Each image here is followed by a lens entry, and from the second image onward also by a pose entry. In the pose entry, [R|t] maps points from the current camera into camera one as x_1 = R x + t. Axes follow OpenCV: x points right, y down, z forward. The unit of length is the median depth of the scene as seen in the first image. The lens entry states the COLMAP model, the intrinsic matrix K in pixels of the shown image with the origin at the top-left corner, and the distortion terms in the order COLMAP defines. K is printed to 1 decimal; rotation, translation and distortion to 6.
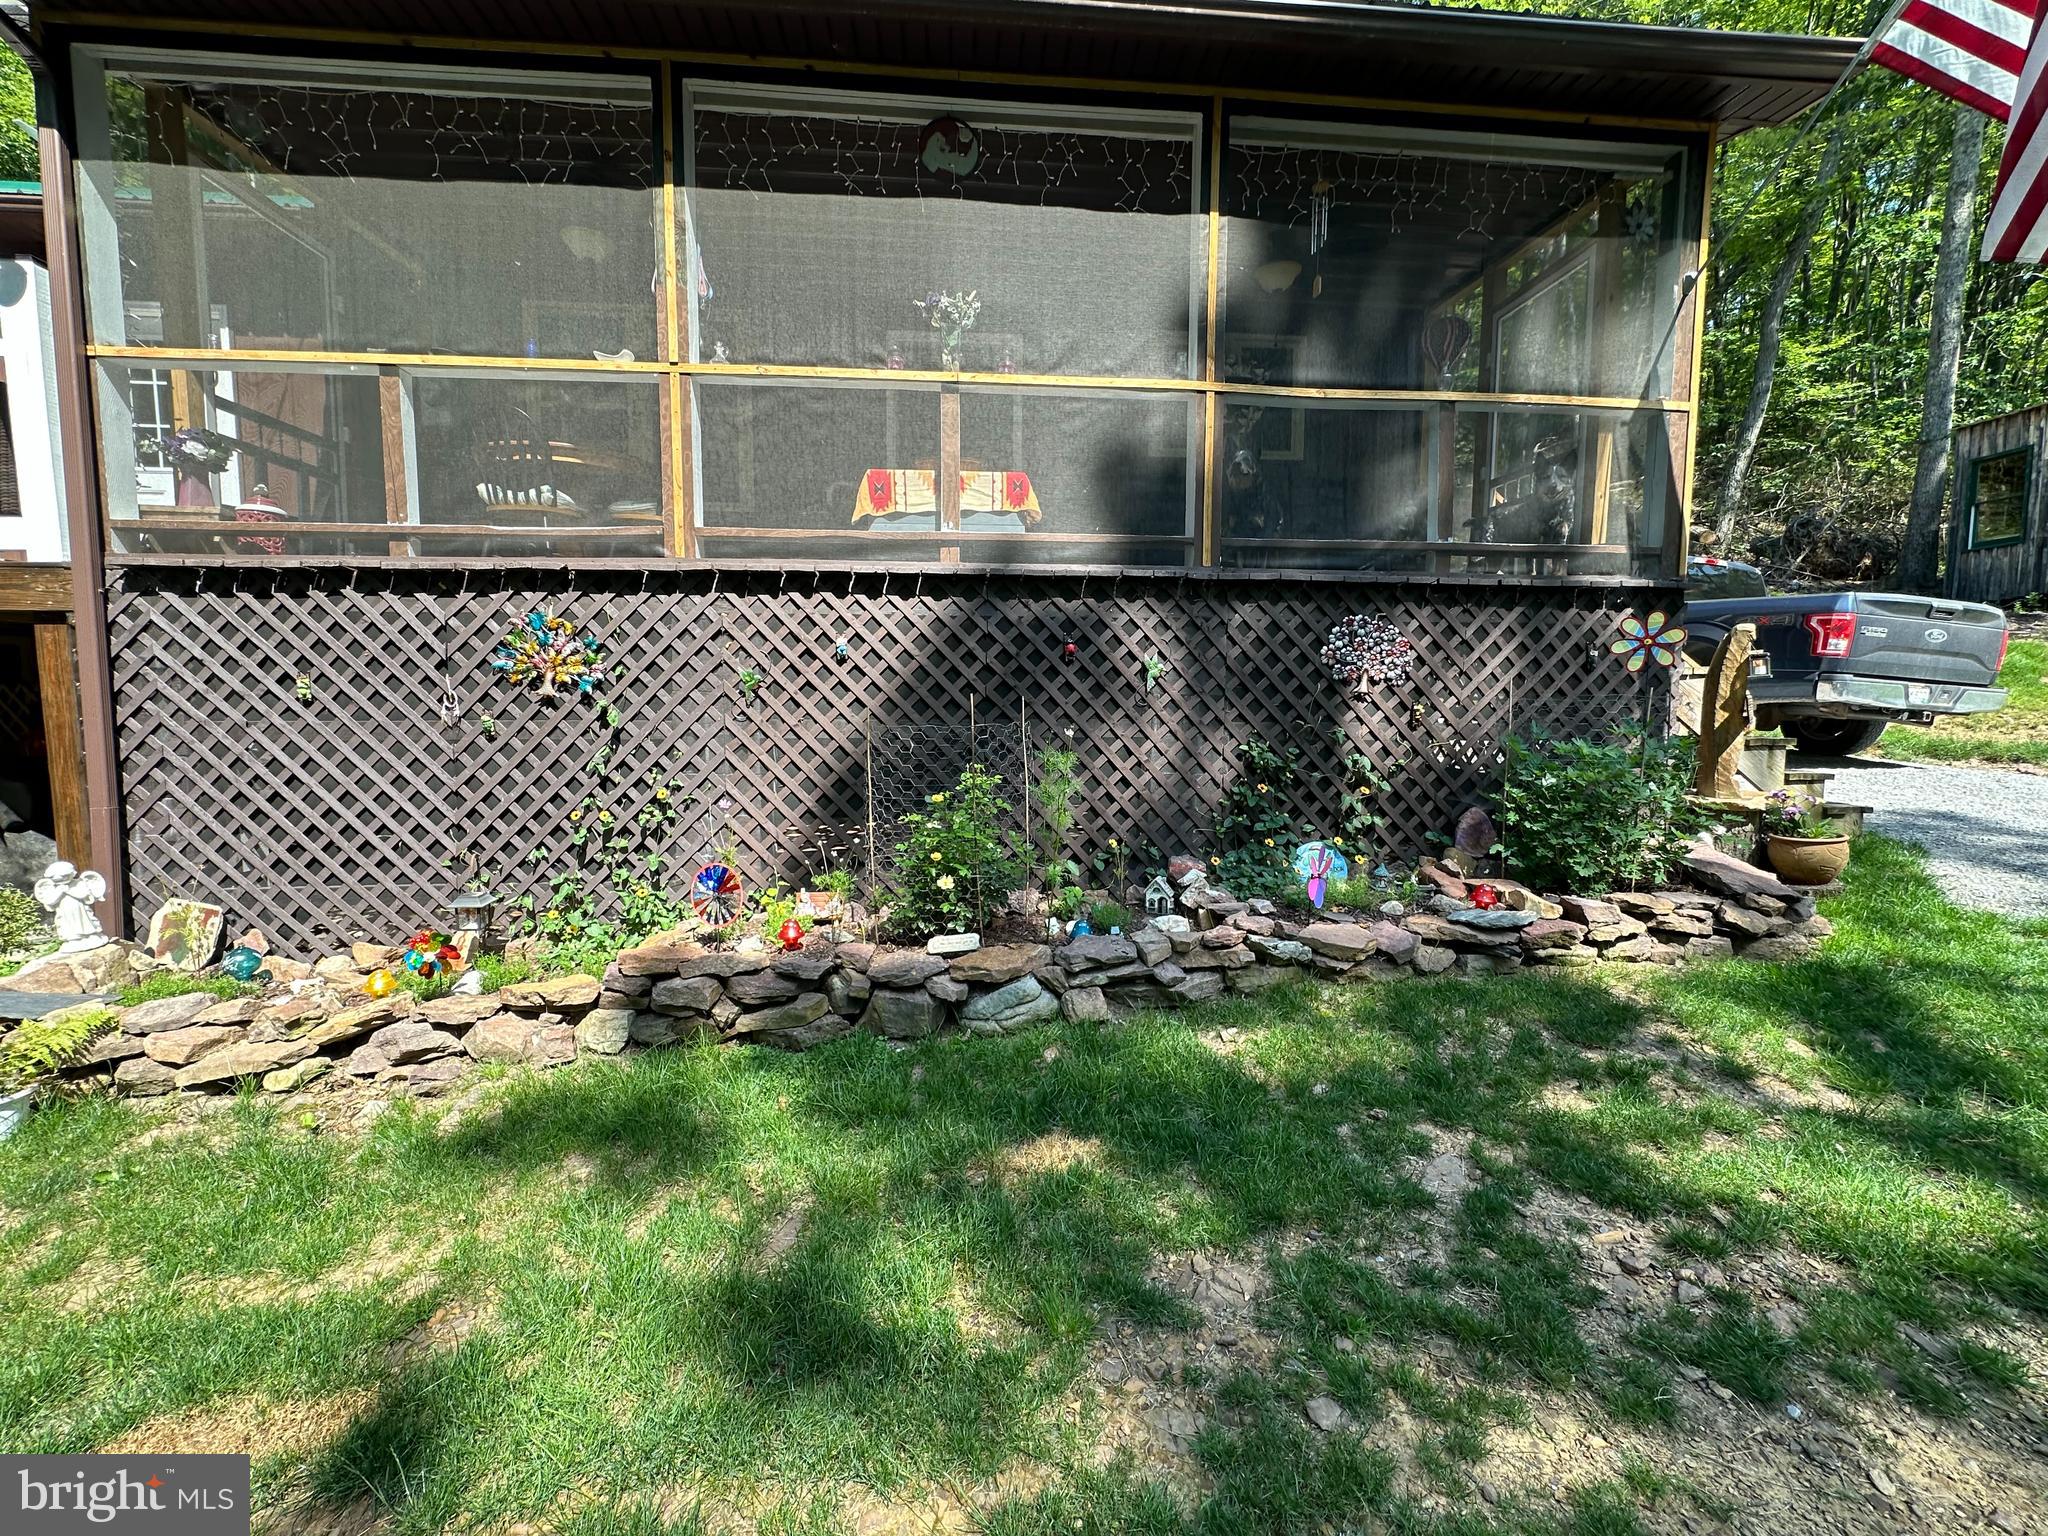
lens RADIAL K [[814.2, 0, 1030.1], [0, 814.2, 764.7], [0, 0, 1]] dist [-0.000138, 0.000334]
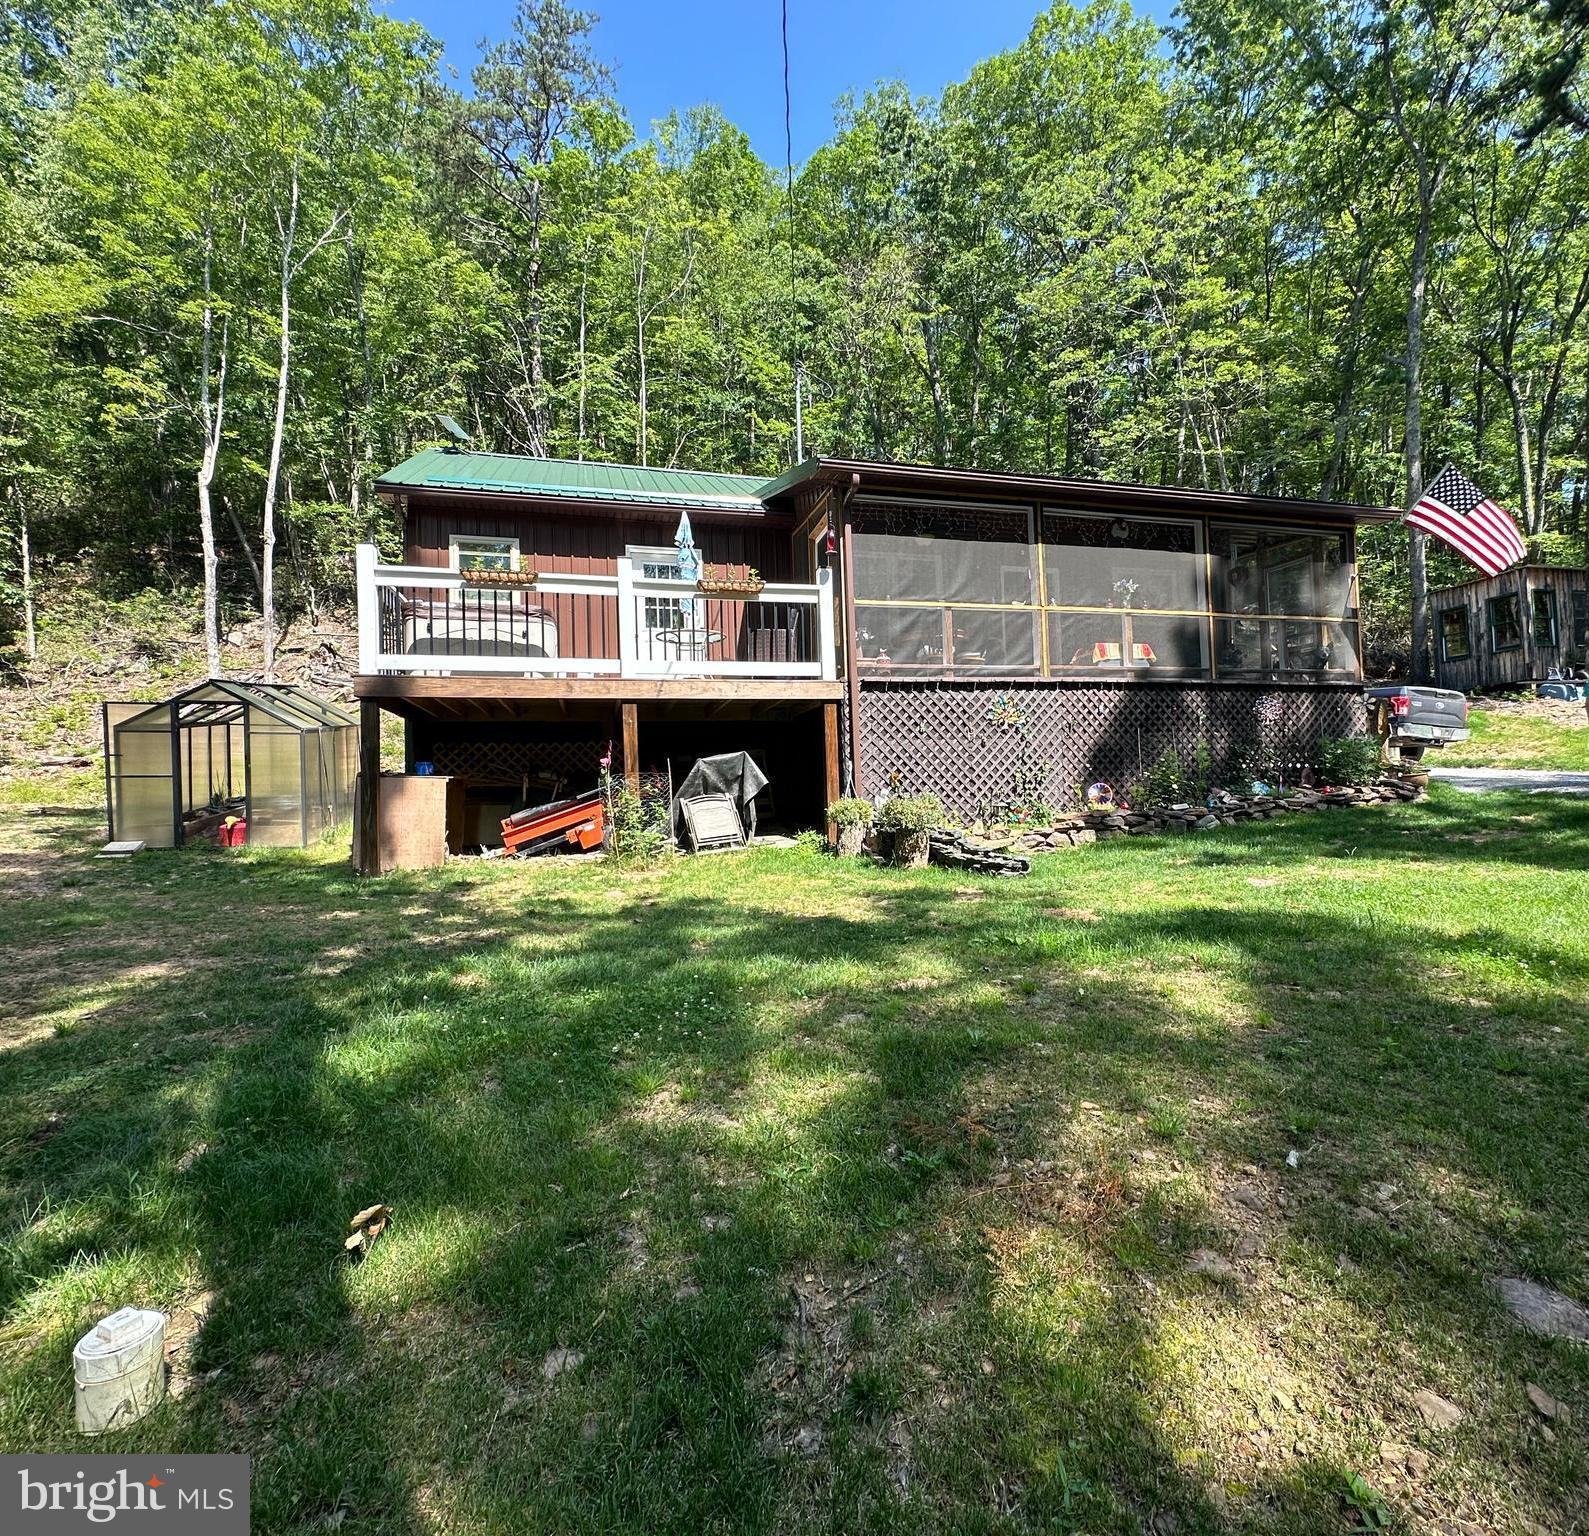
lens RADIAL K [[875.3, 0, 794.5], [0, 875.3, 768.0], [0, 0, 1]] dist [0.002798, 0.000809]
pose [[0.978149, -0.026426, 0.206218, -1.746514], [0.051178, 0.991972, -0.115635, 0.312164], [-0.201507, 0.123662, 0.971649, -1.494385]]
